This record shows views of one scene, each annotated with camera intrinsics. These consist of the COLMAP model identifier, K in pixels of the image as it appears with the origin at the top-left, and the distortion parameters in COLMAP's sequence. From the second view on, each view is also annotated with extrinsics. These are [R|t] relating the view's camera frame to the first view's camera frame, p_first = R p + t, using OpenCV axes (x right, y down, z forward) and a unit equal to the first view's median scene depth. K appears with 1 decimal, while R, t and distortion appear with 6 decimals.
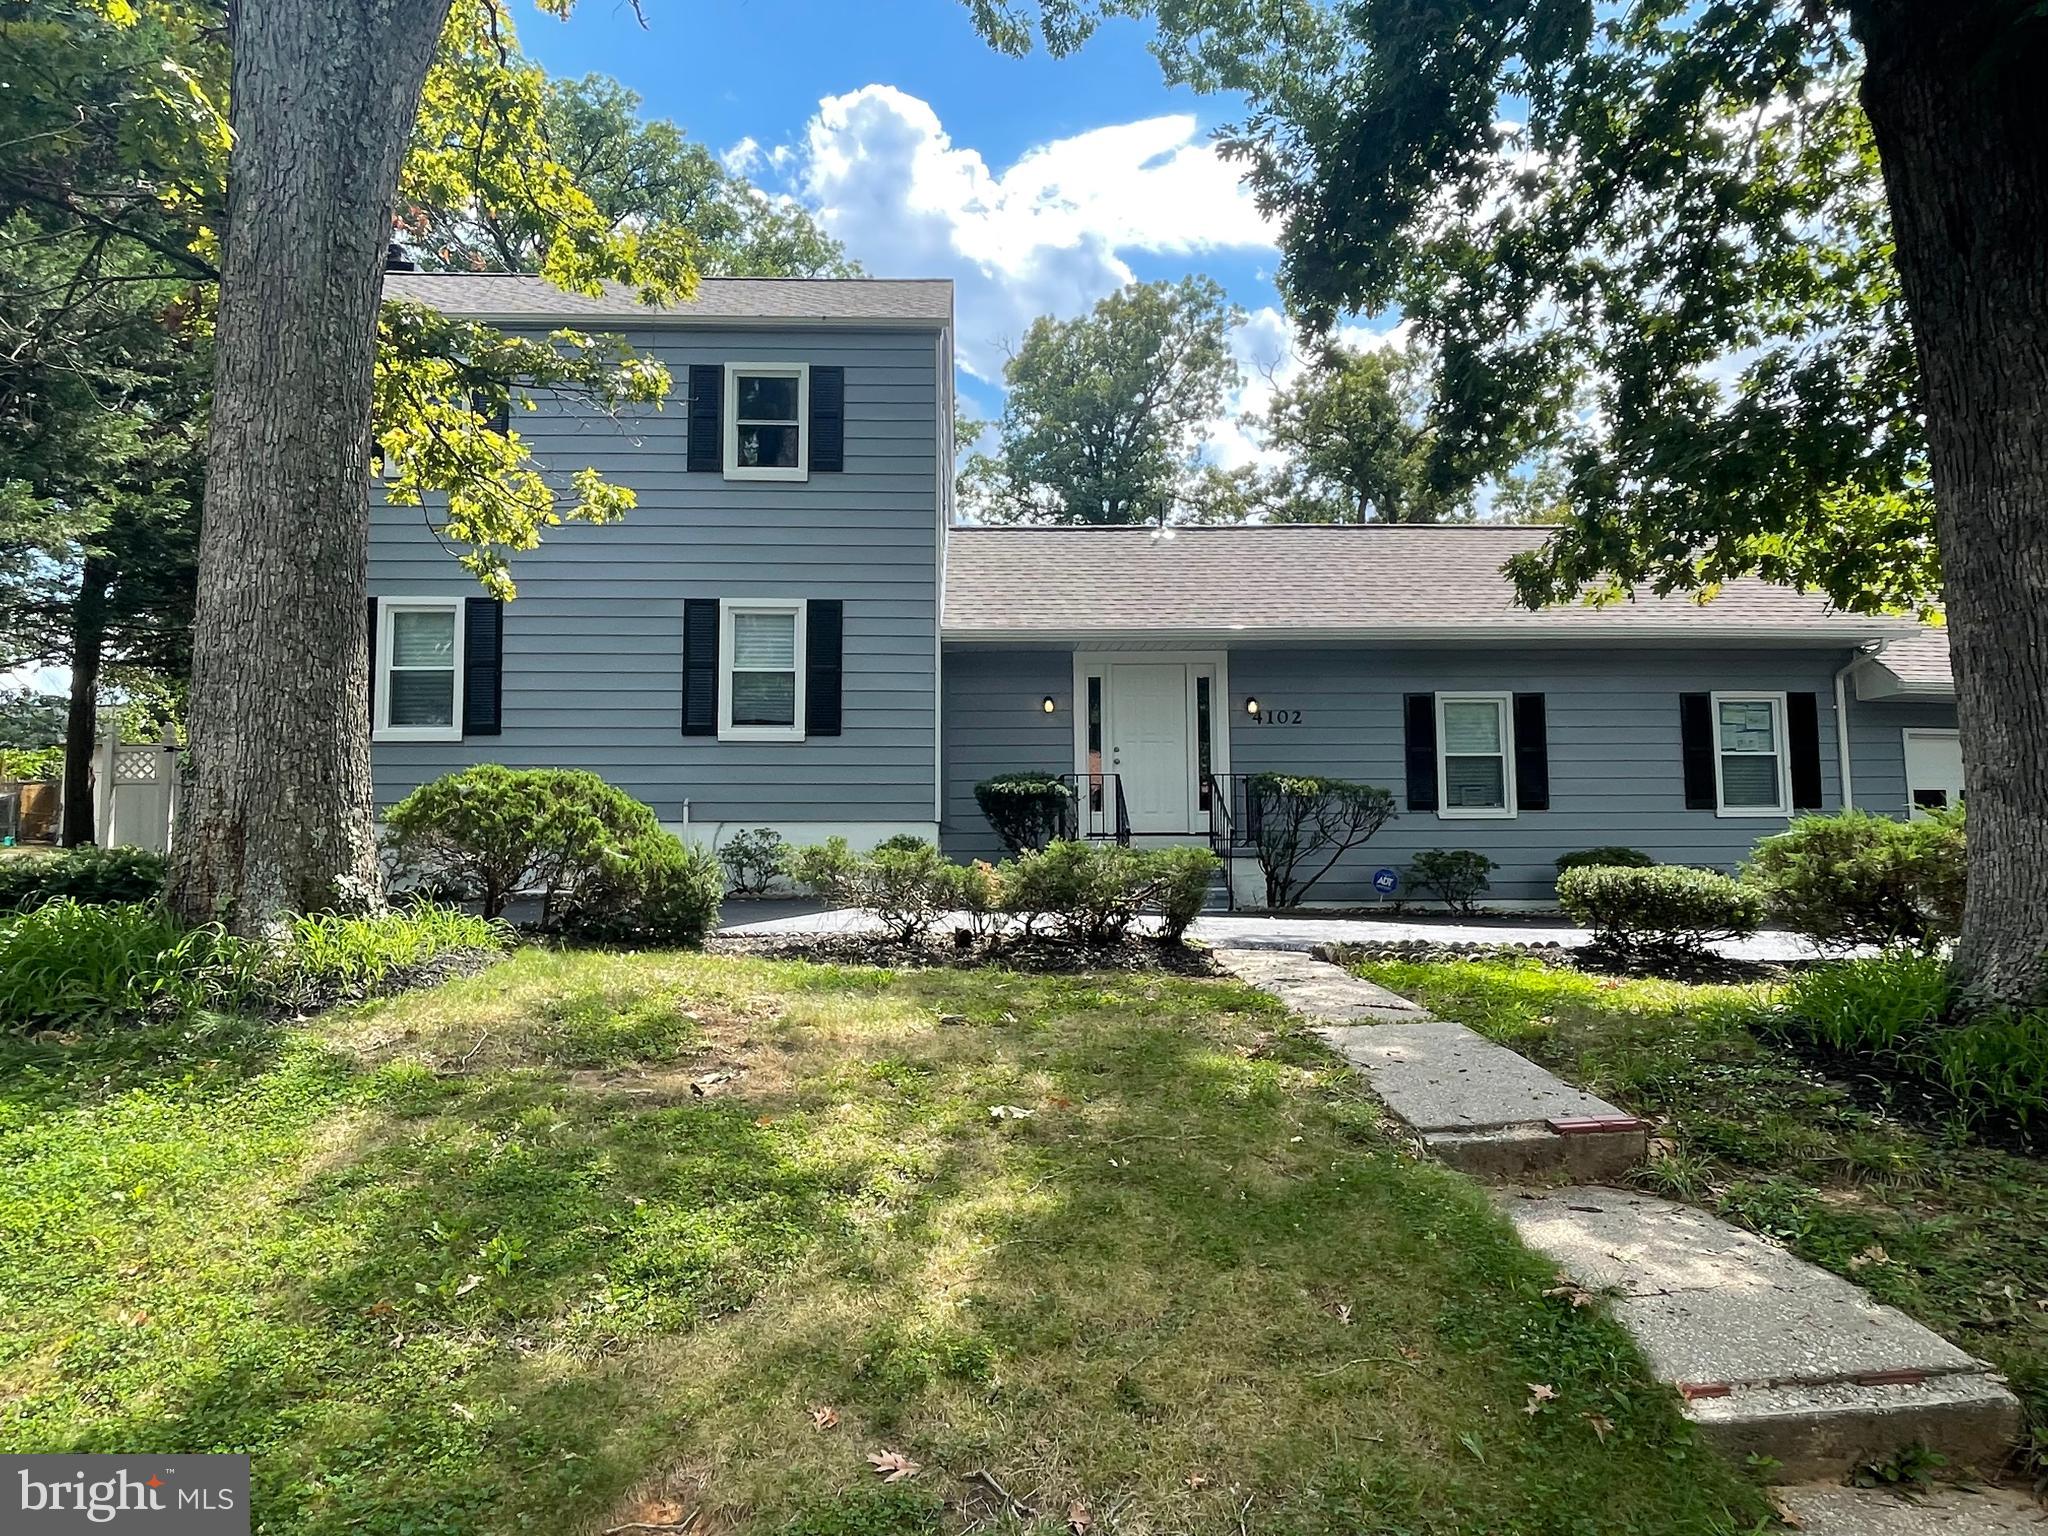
lens RADIAL K [[1237.8, 0, 1011.6], [0, 1237.8, 772.7], [0, 0, 1]] dist [0.007844, -0.002675]
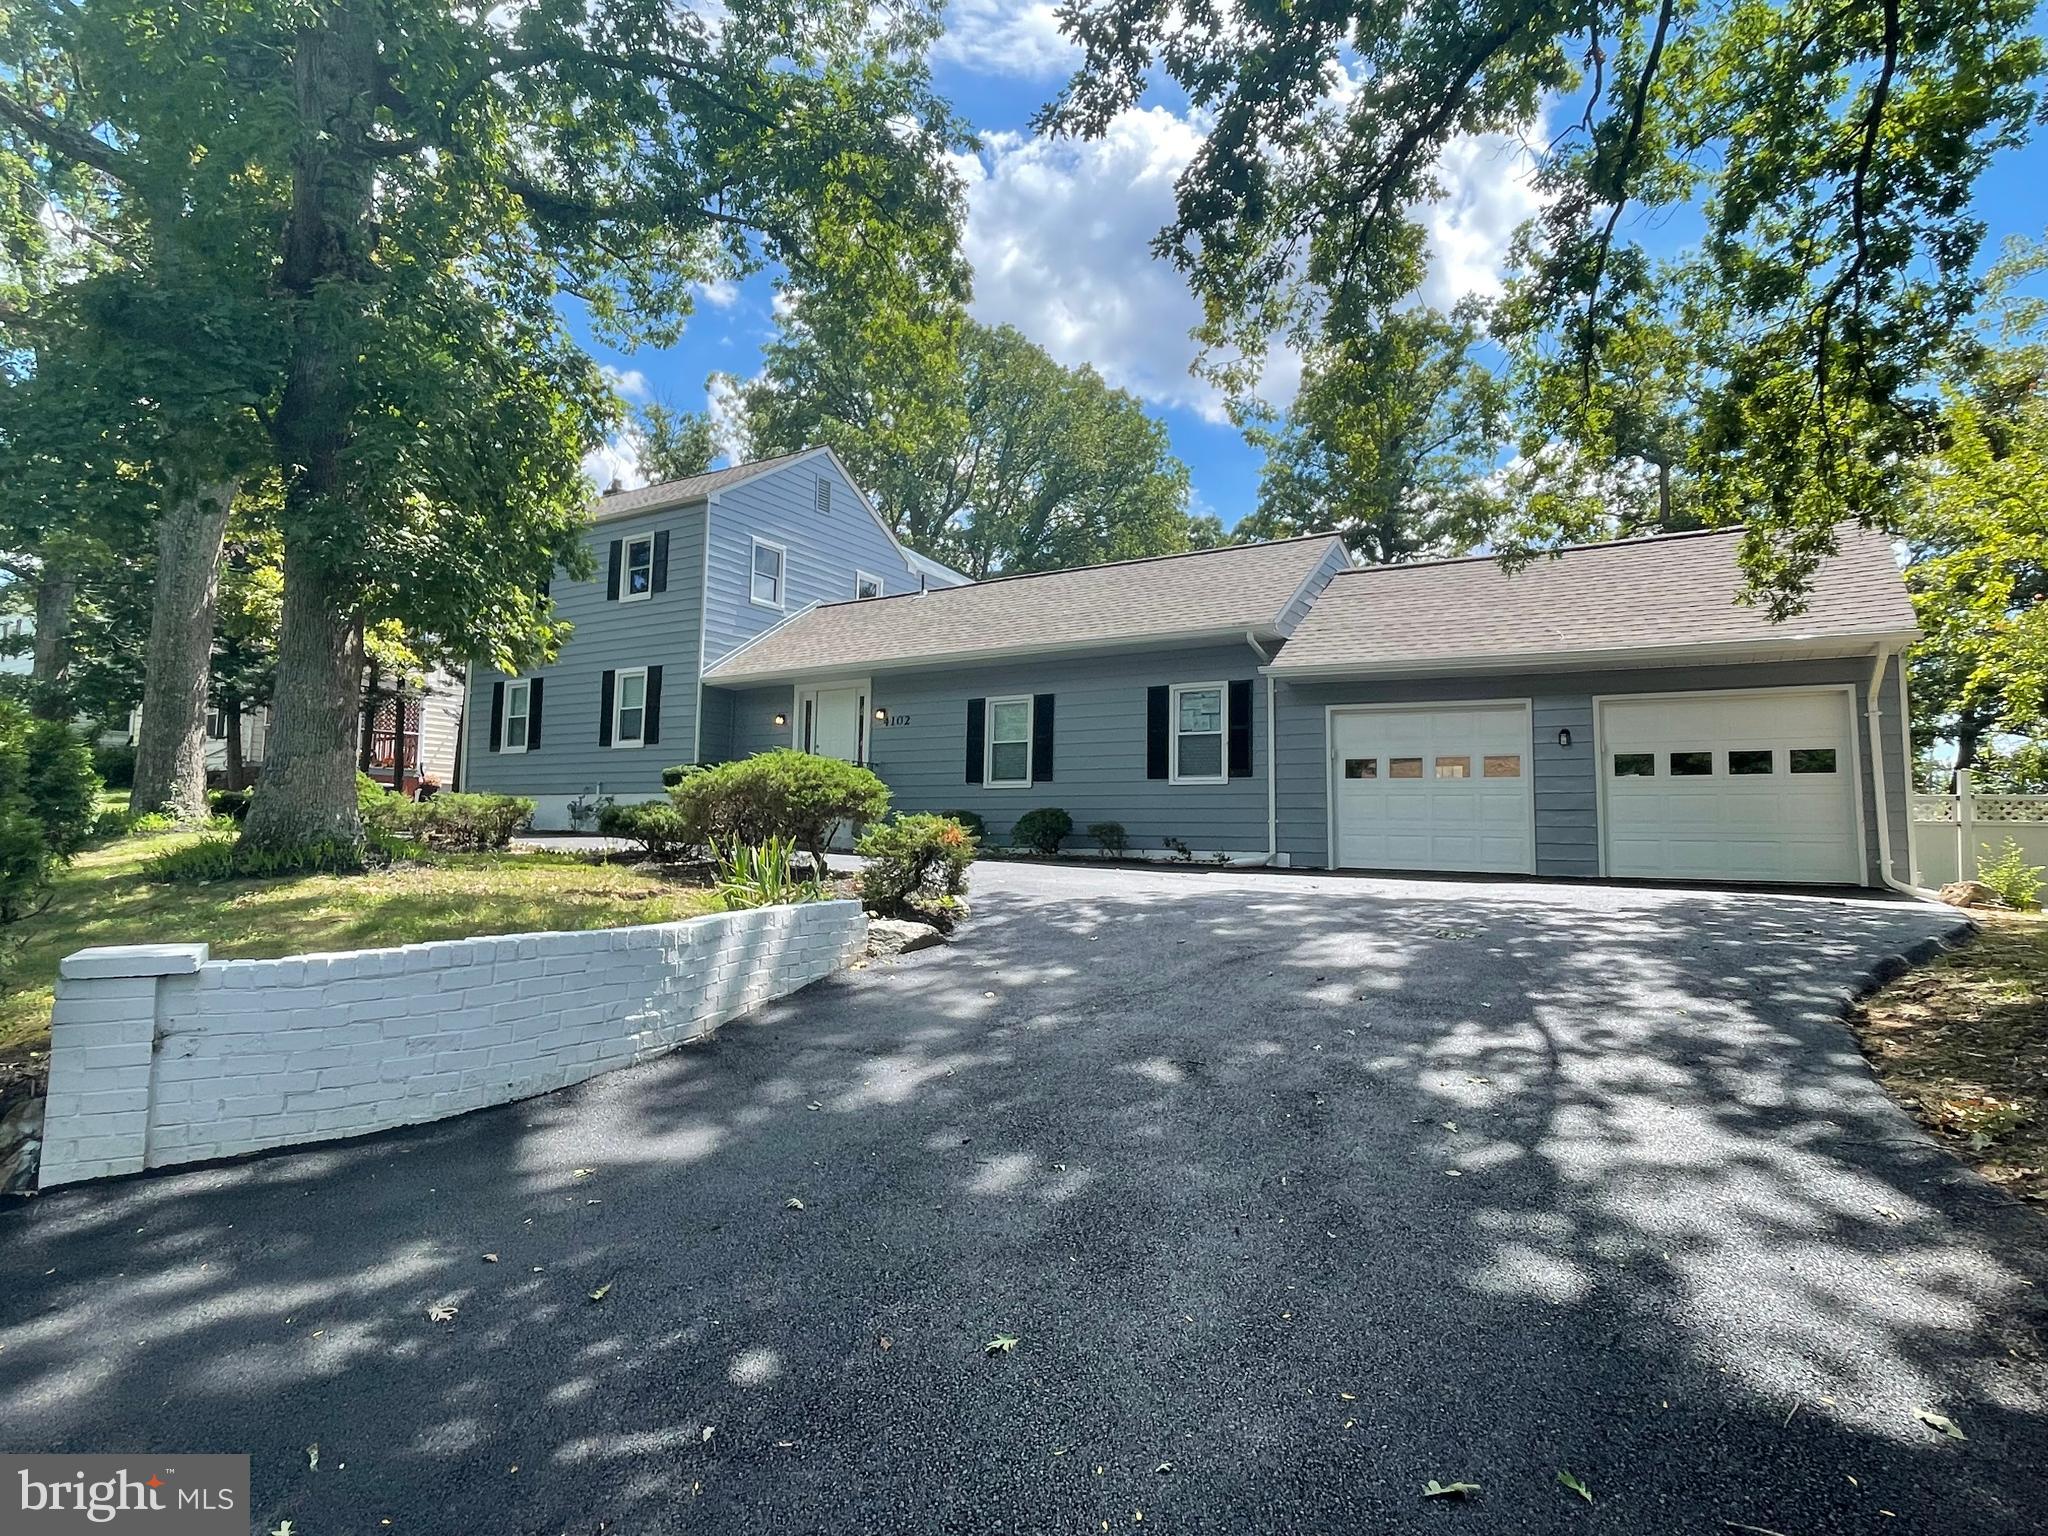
lens RADIAL K [[1147.8, 0, 1031.3], [0, 1147.8, 745.6], [0, 0, 1]] dist [0.004085, 0.000096]
pose [[0.827713, -0.029931, -0.560353, 1.119840], [0.028435, 0.999531, -0.011387, 0.005436], [0.560431, -0.006508, 0.828175, -0.043505]]
